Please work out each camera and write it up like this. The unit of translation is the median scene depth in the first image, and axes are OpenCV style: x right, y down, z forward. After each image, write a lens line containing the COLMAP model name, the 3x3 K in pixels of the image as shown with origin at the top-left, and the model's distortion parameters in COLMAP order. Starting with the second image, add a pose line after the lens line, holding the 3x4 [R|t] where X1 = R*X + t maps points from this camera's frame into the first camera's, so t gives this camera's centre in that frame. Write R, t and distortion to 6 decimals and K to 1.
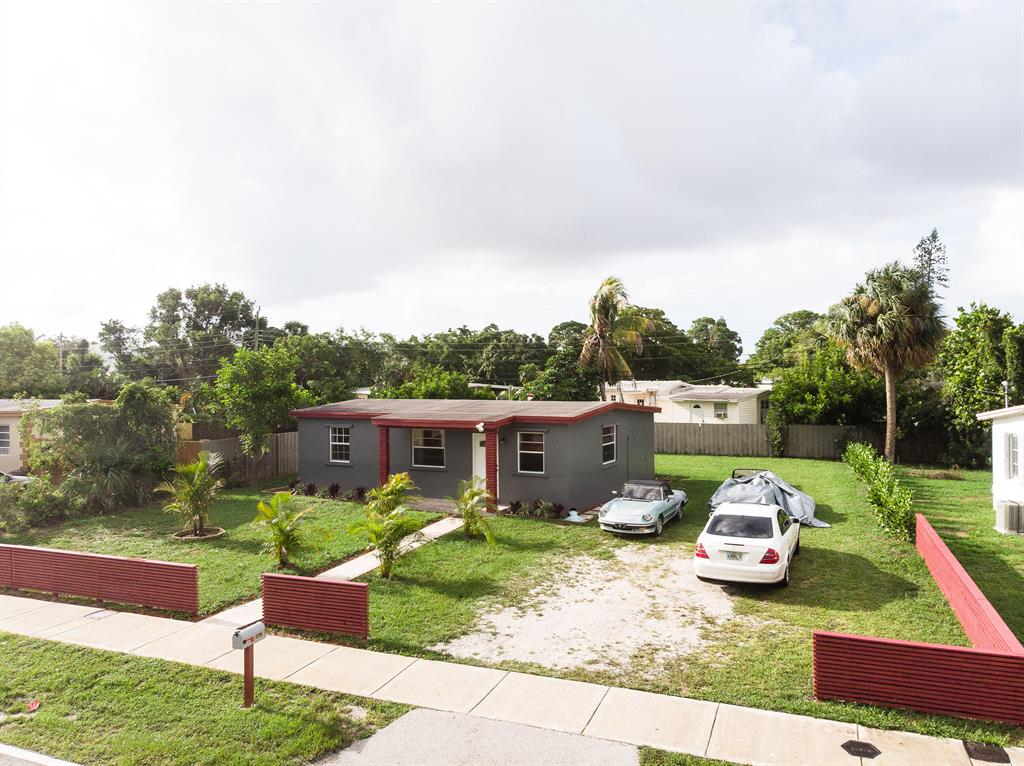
lens RADIAL K [[756.3, 0, 510.8], [0, 756.3, 330.2], [0, 0, 1]] dist [-0.007290, -0.003935]
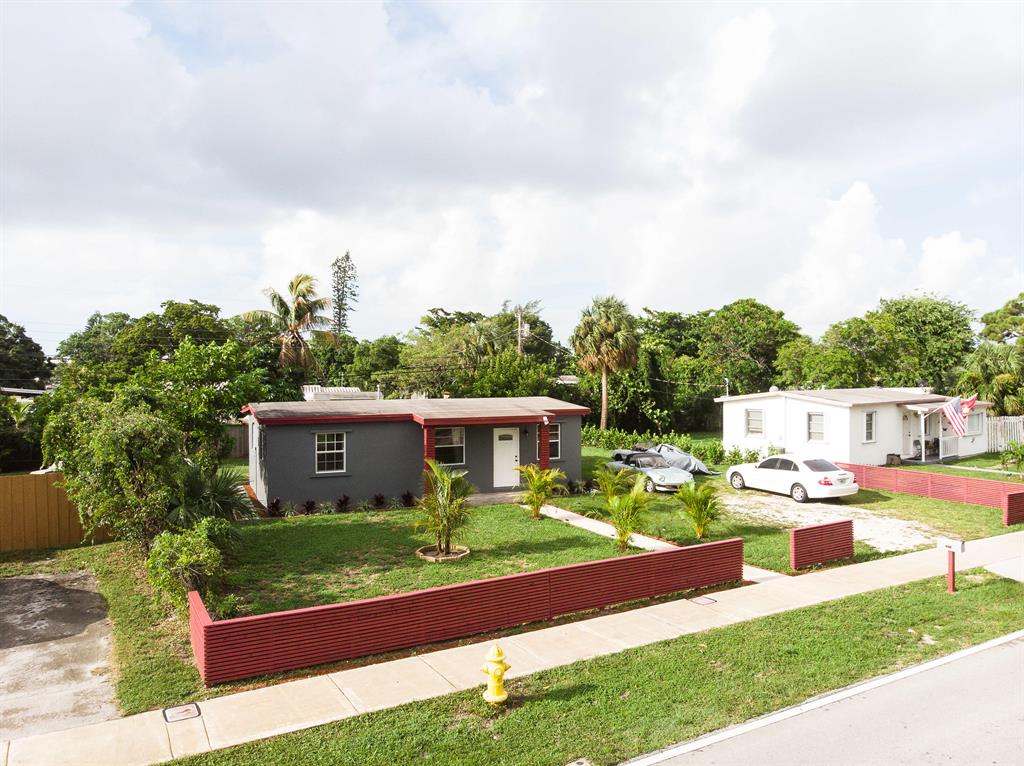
lens RADIAL K [[754.8, 0, 512.0], [0, 754.8, 383.0], [0, 0, 1]] dist [-0.005819, 0.003268]
pose [[0.616505, -0.007150, 0.787319, -0.842053], [-0.046099, 0.997916, 0.045160, 0.022614], [-0.786000, -0.064136, 0.614890, 0.321978]]
